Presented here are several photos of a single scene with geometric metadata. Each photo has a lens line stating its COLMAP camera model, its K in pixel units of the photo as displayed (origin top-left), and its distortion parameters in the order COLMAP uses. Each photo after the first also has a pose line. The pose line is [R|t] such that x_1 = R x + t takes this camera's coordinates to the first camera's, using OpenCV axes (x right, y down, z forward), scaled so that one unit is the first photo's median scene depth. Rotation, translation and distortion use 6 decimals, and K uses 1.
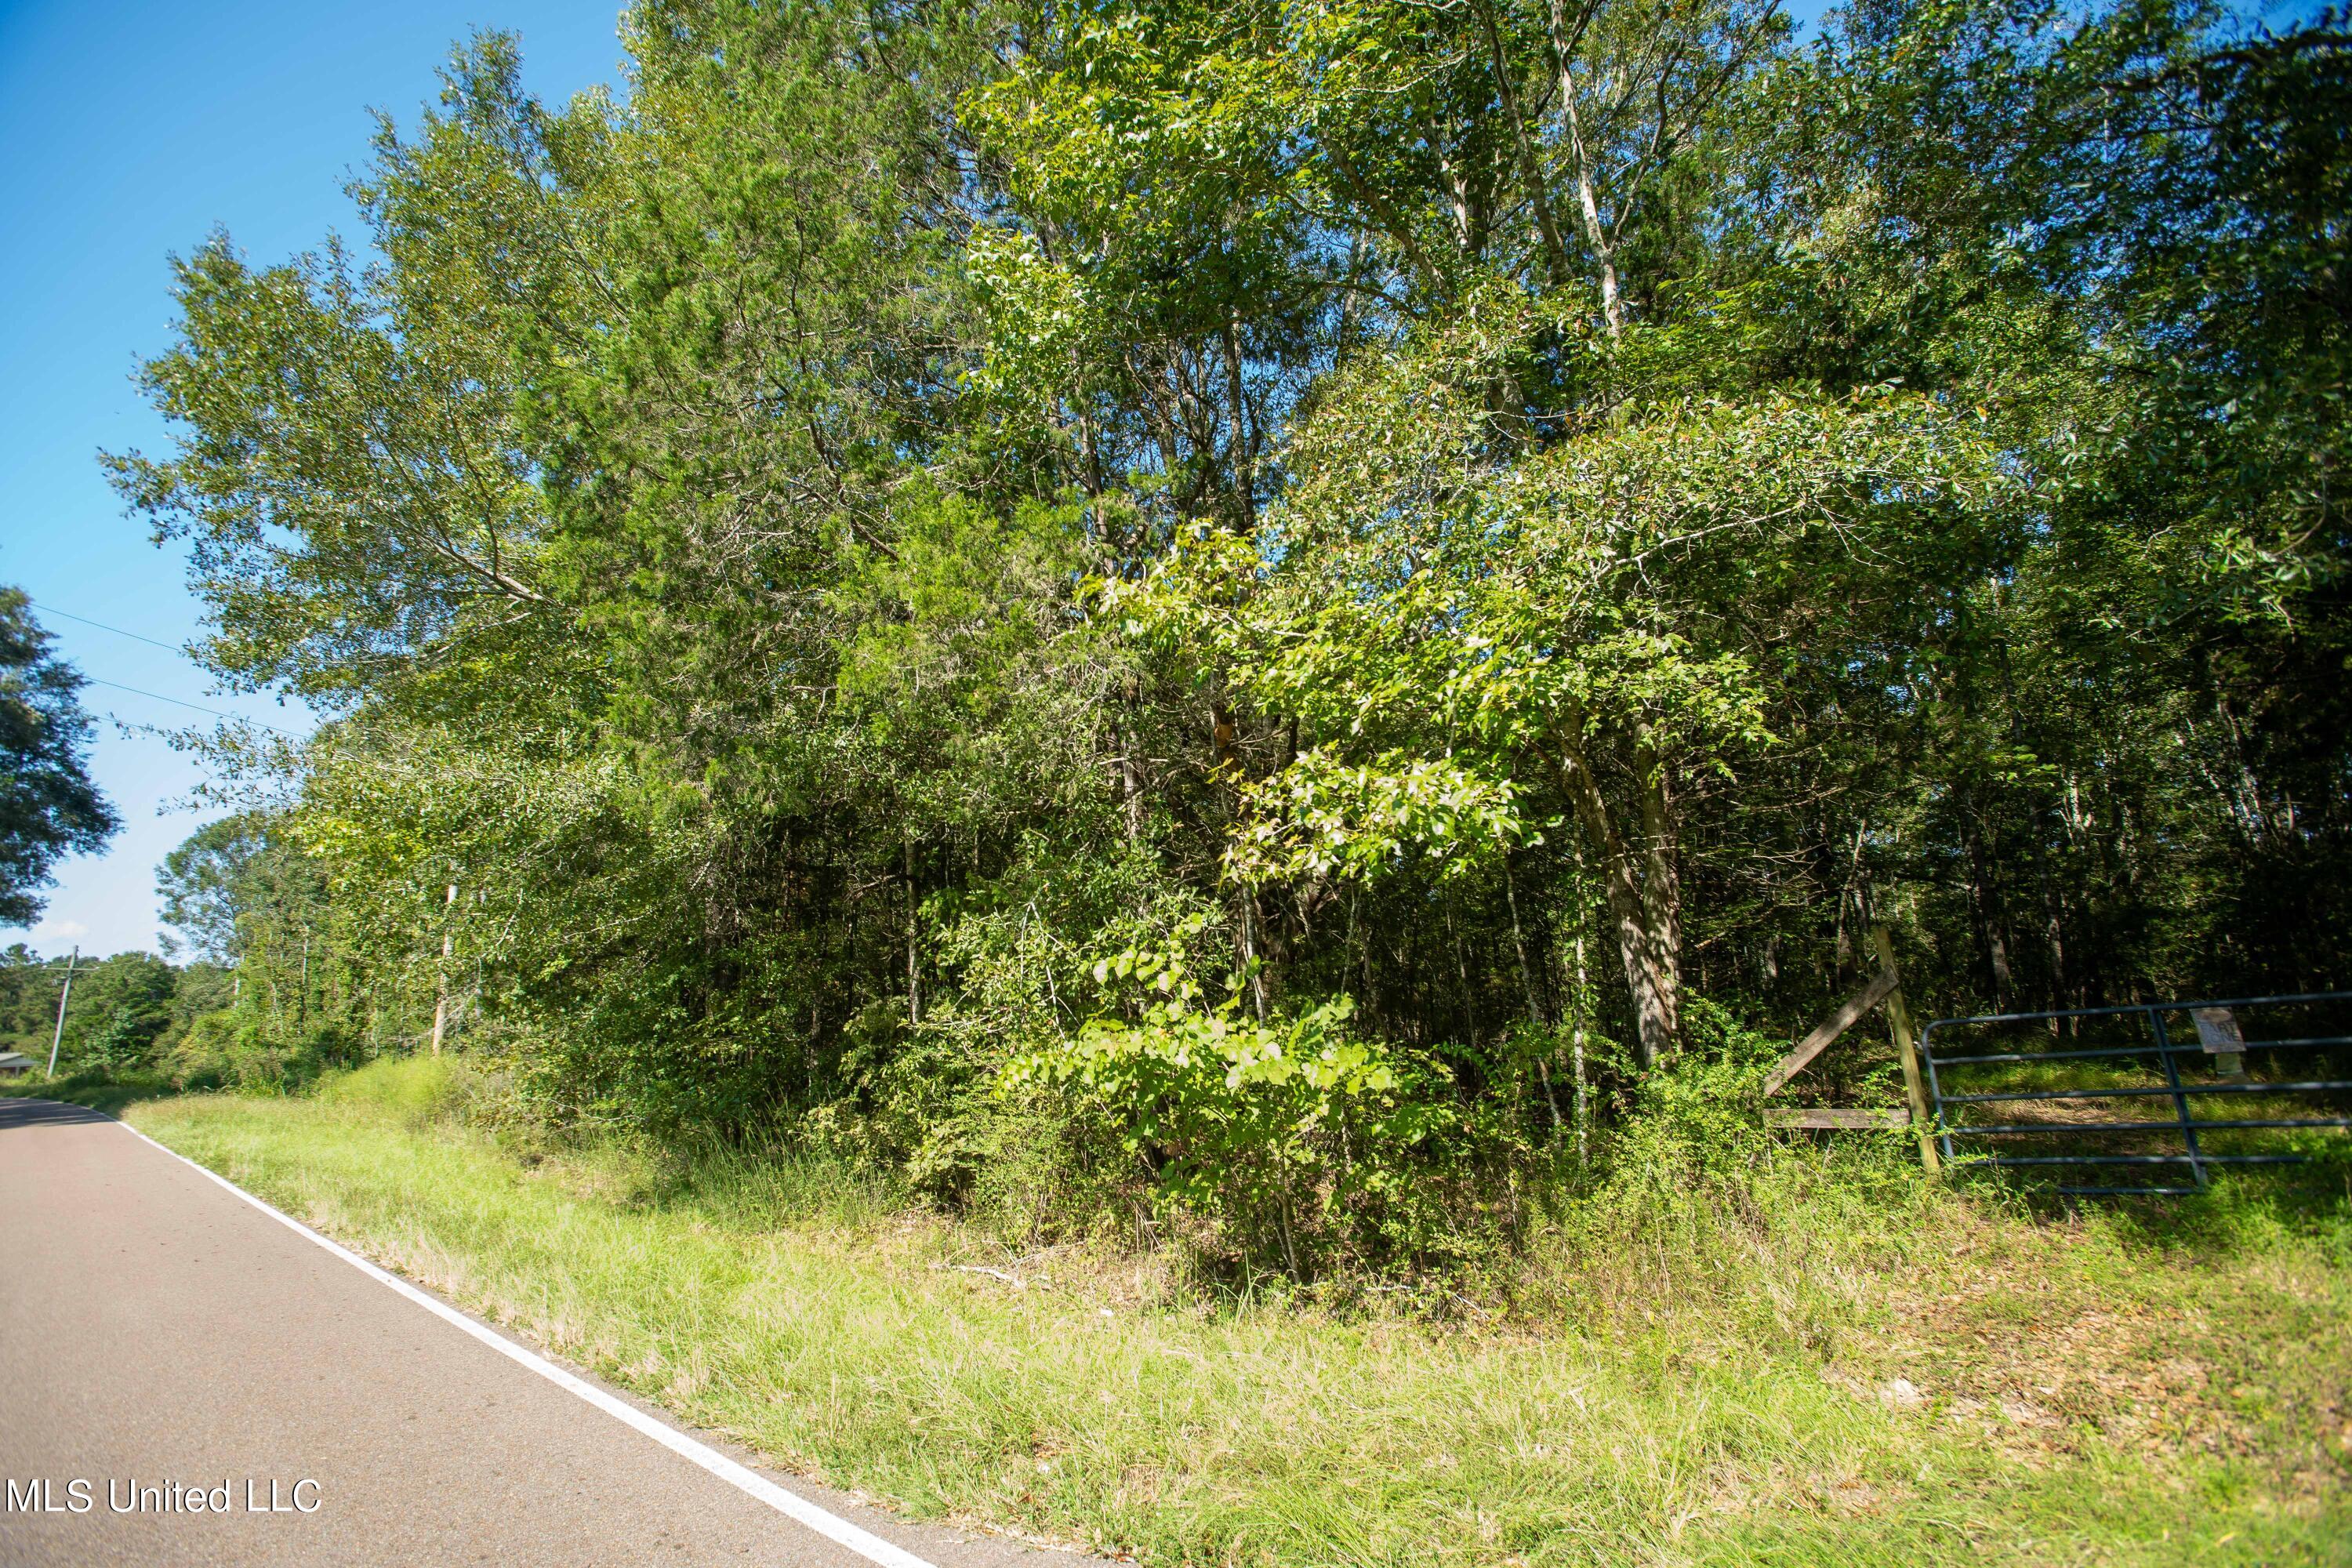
lens RADIAL K [[1095.6, 0, 1174.5], [0, 1095.6, 804.2], [0, 0, 1]] dist [-0.057987, 0.023891]
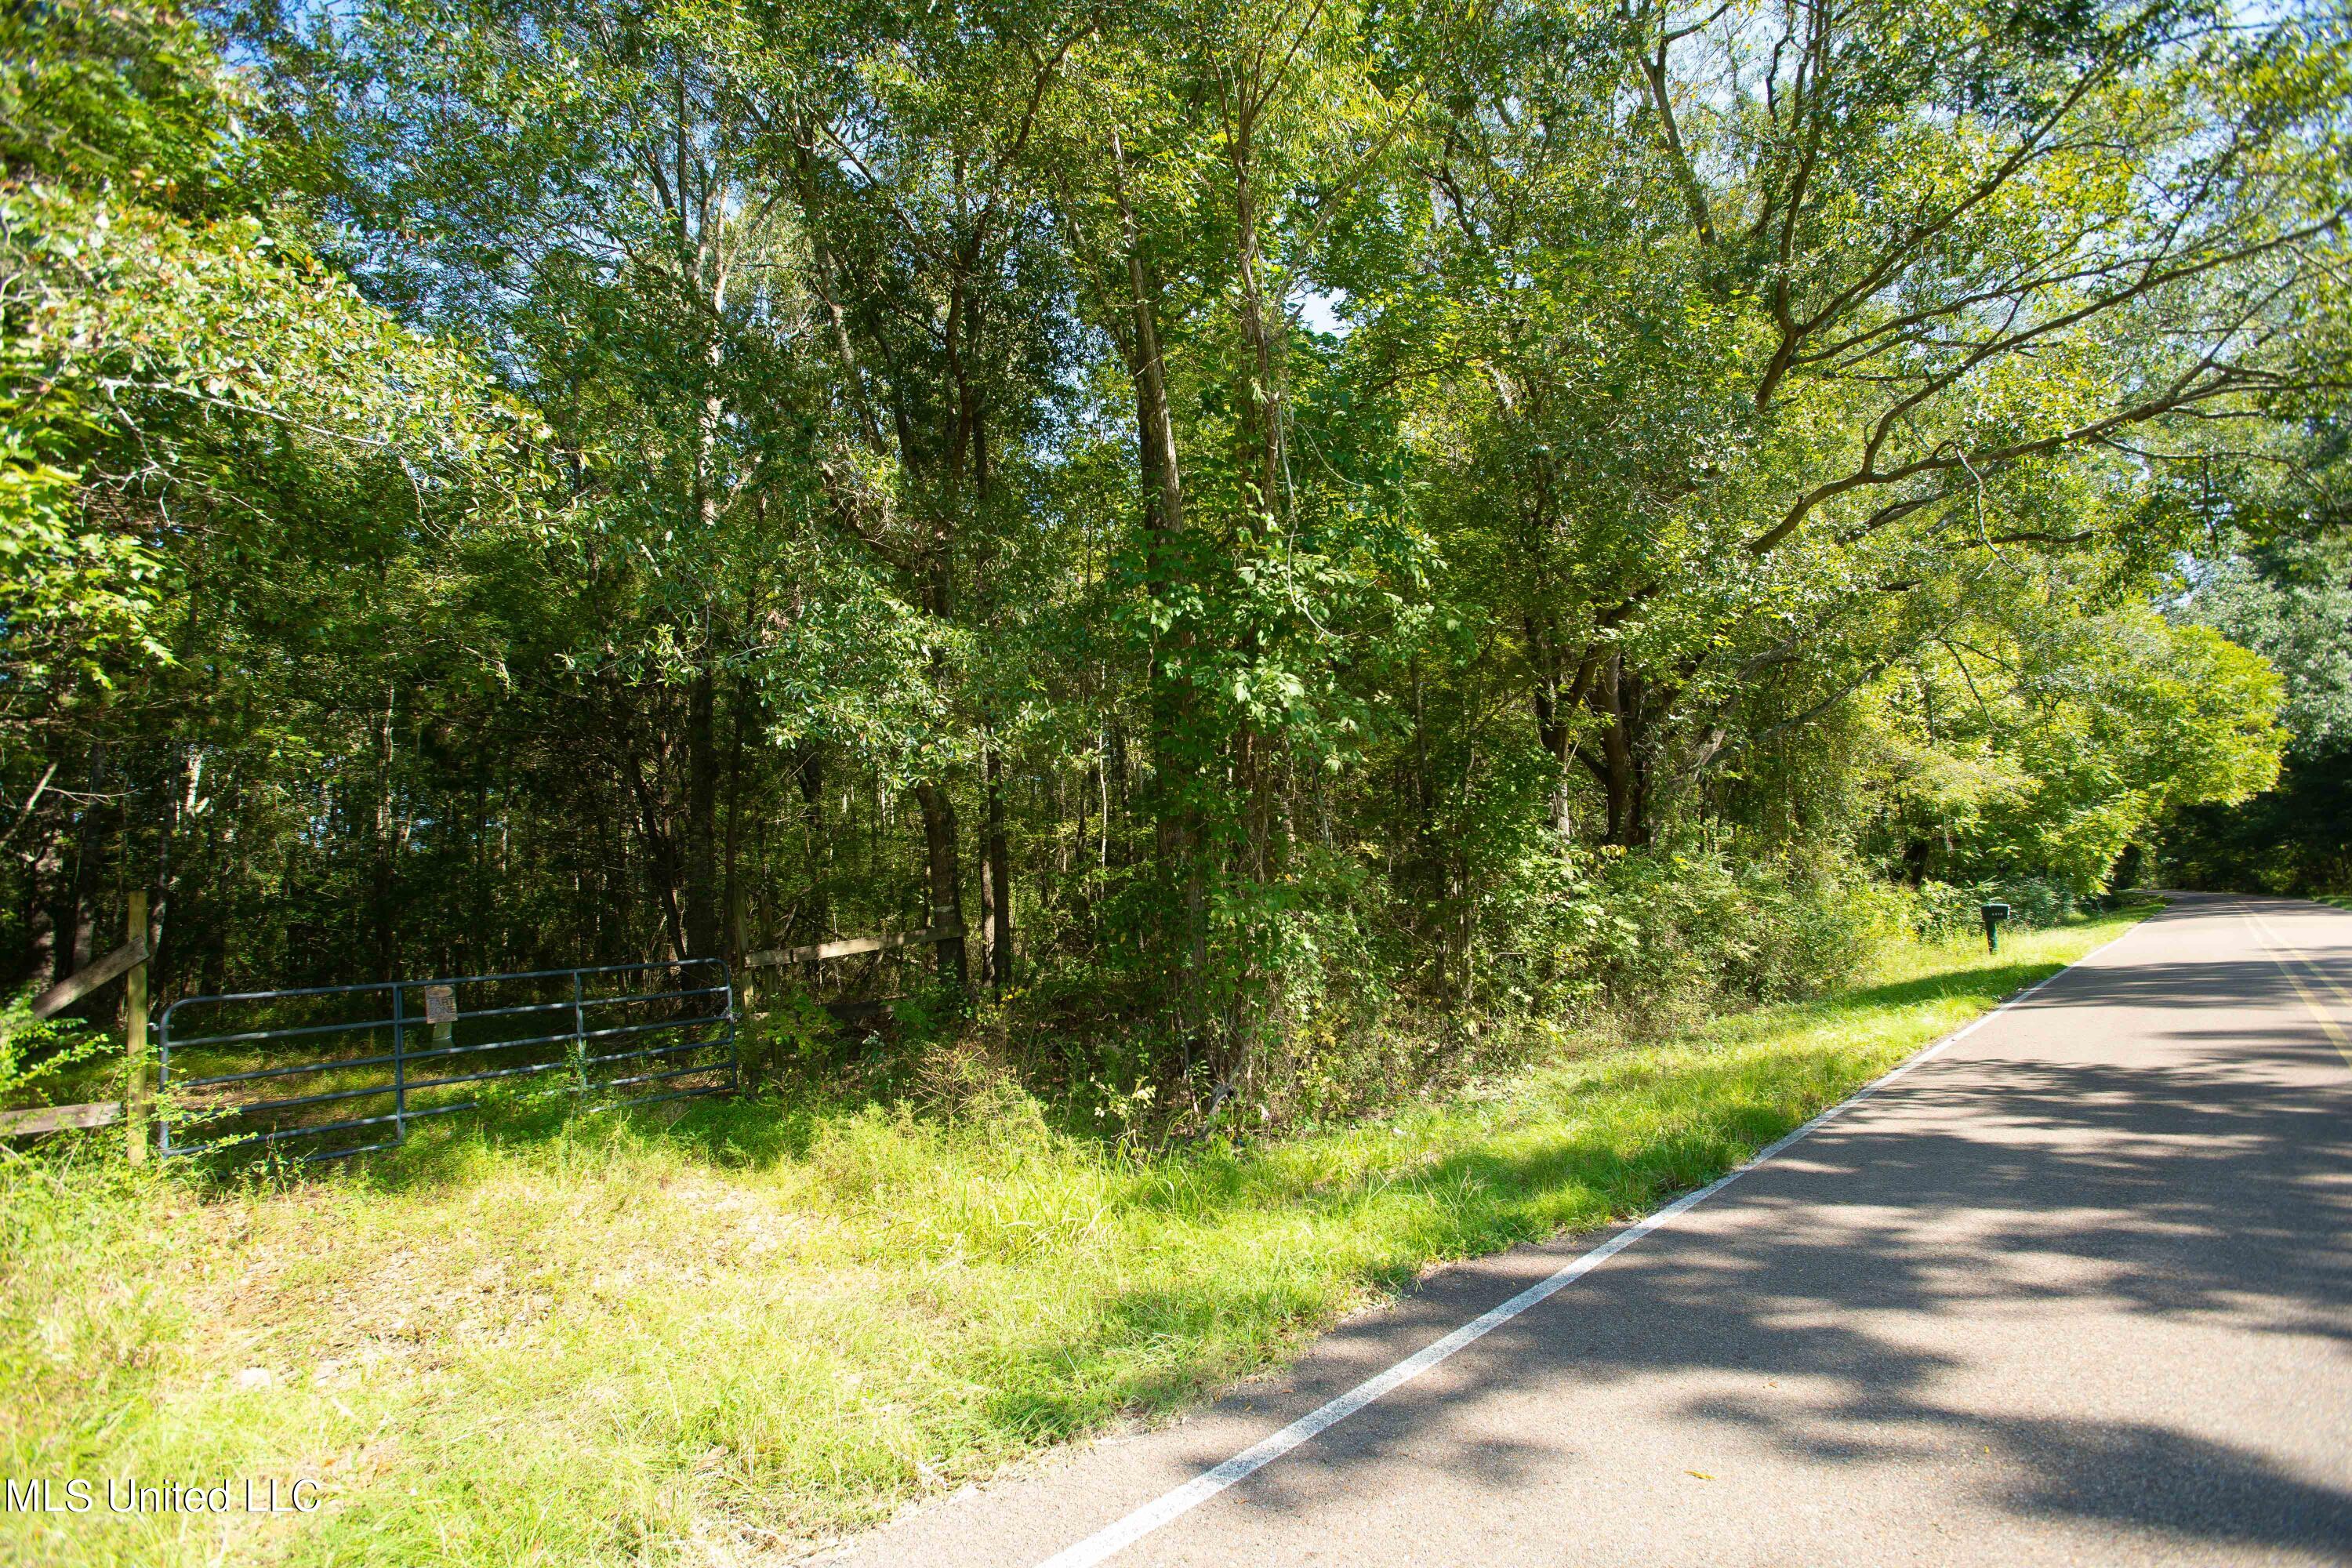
lens RADIAL K [[1095.6, 0, 1171.6], [0, 1095.6, 799.4], [0, 0, 1]] dist [-0.057987, 0.023891]
pose [[0.070000, 0.168366, 0.983236, -0.173362], [-0.168385, 0.973504, -0.154712, 0.038985], [-0.983233, -0.154732, 0.096495, 0.120243]]
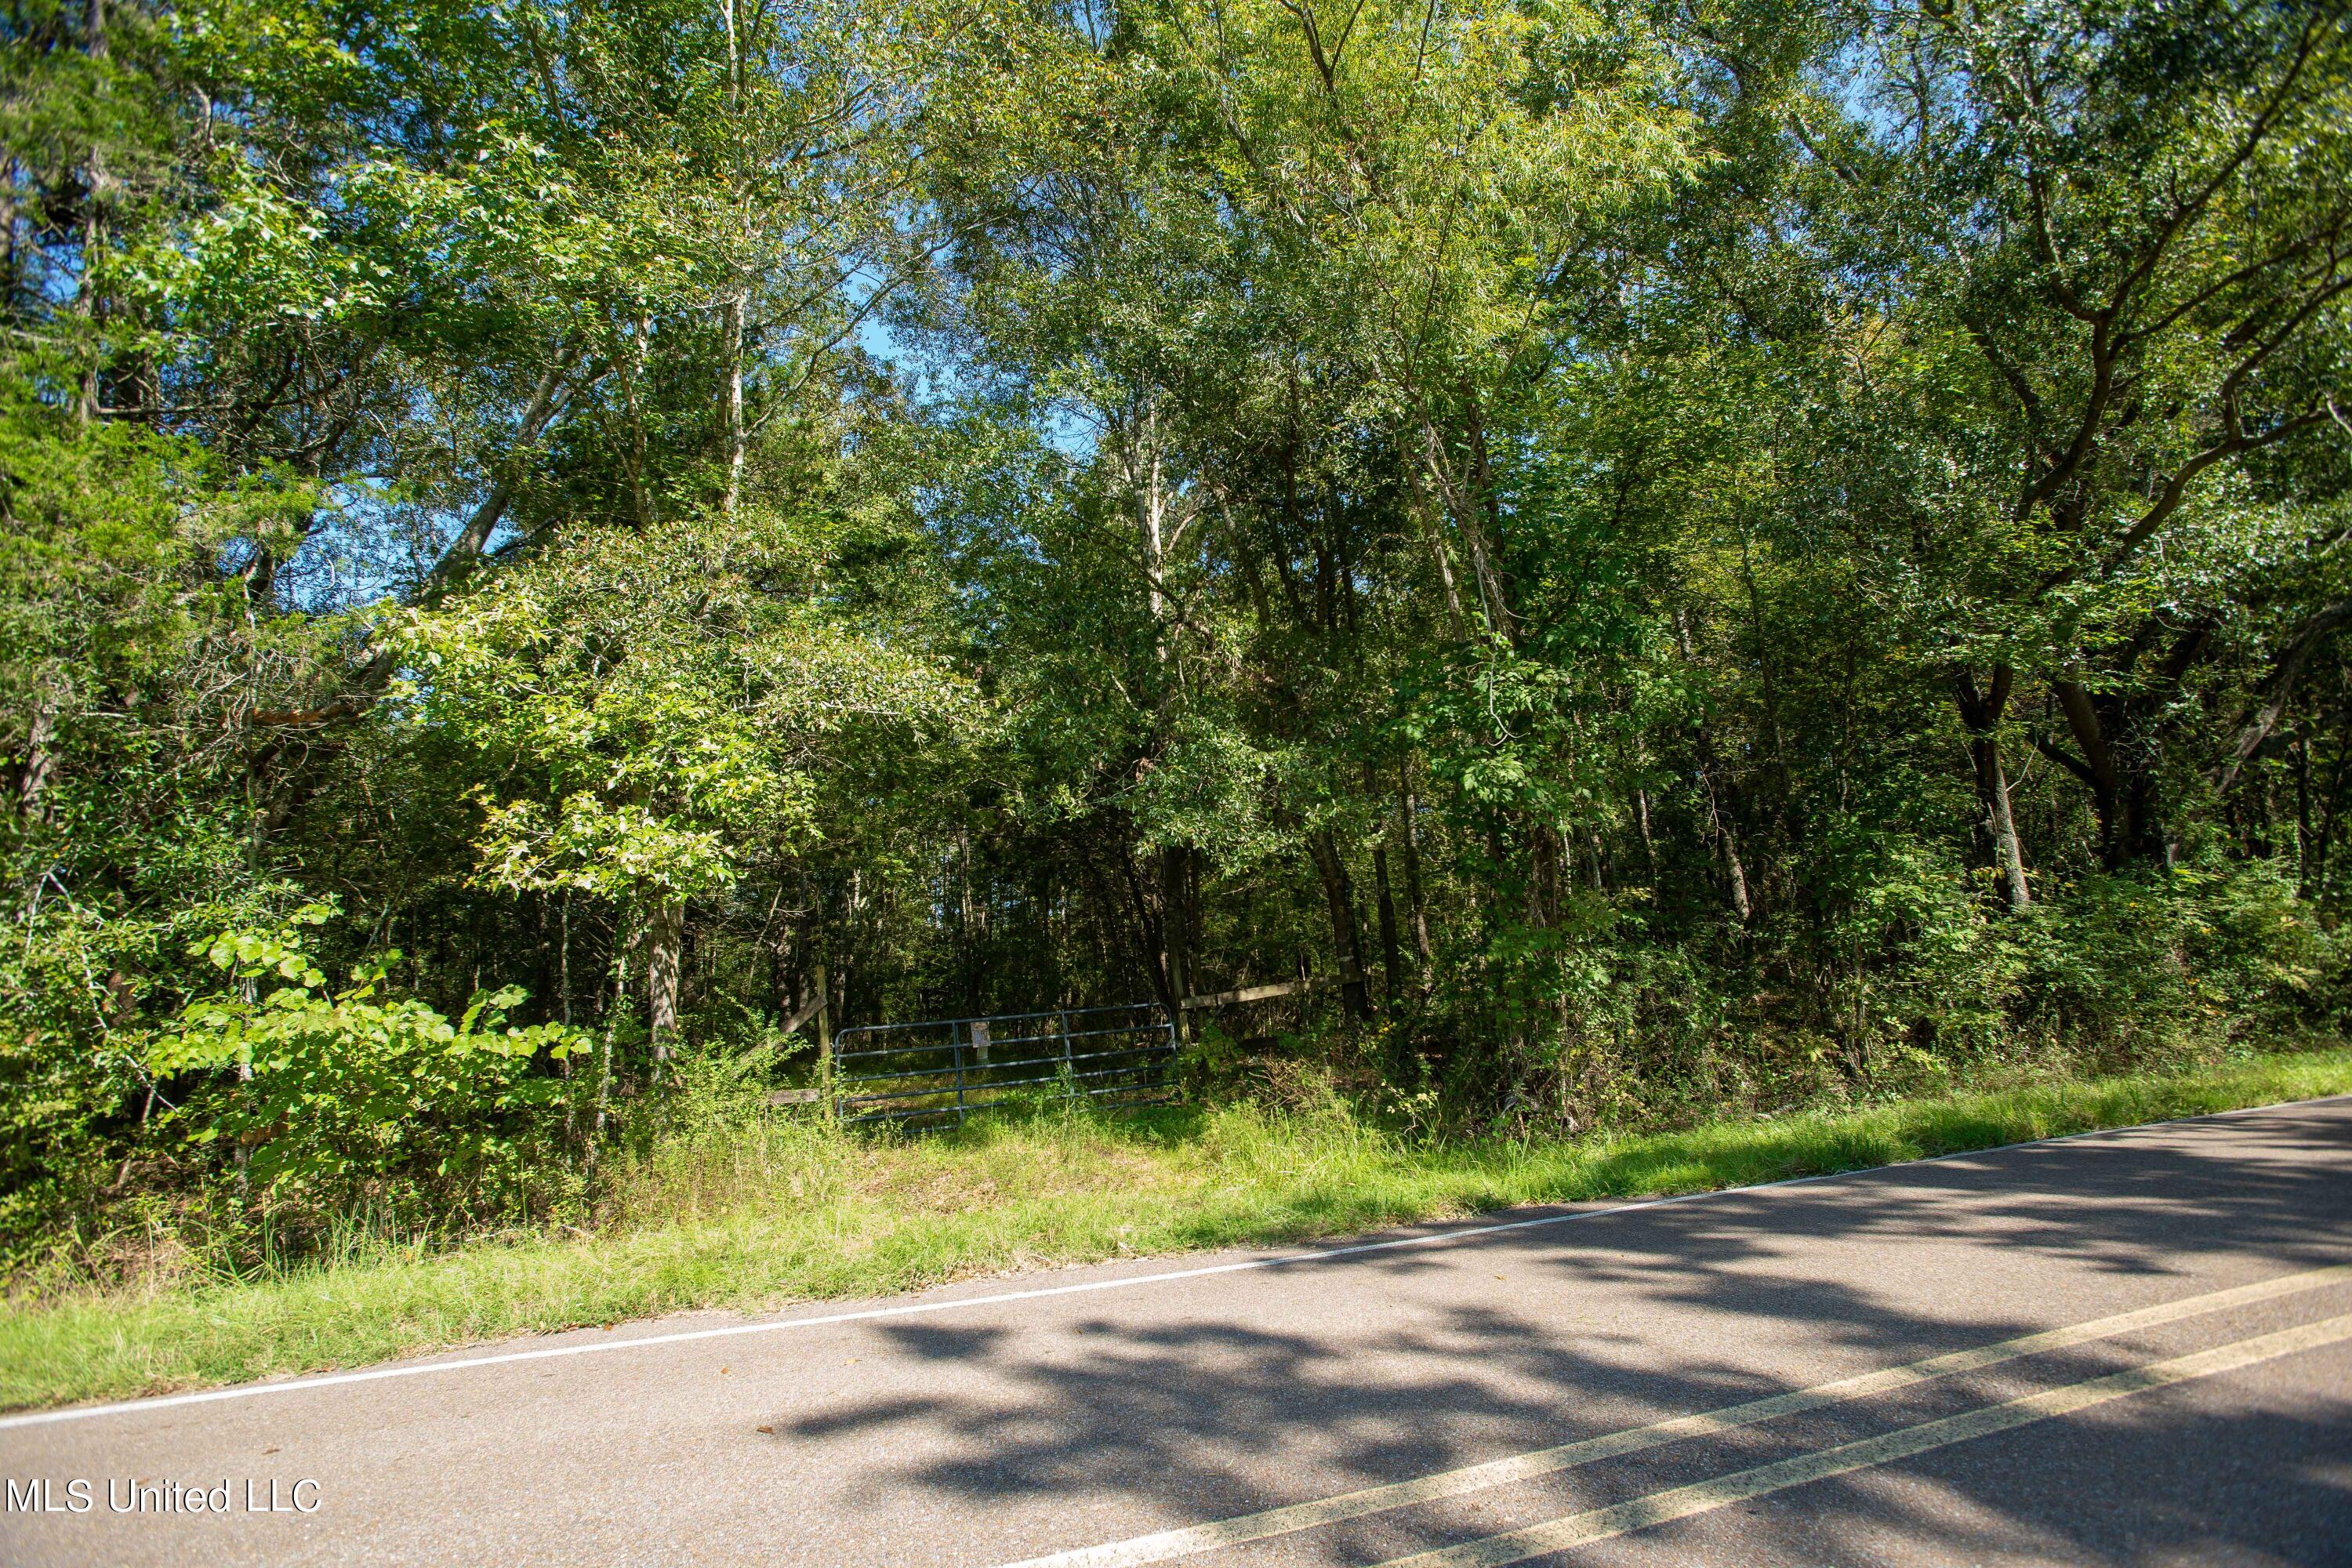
lens RADIAL K [[1095.6, 0, 1168.7], [0, 1095.6, 808.2], [0, 0, 1]] dist [-0.057987, 0.023891]
pose [[0.523045, 0.177927, 0.833526, -0.449340], [-0.146277, 0.982196, -0.117873, 0.010613], [-0.839659, -0.060273, 0.539759, -0.231679]]
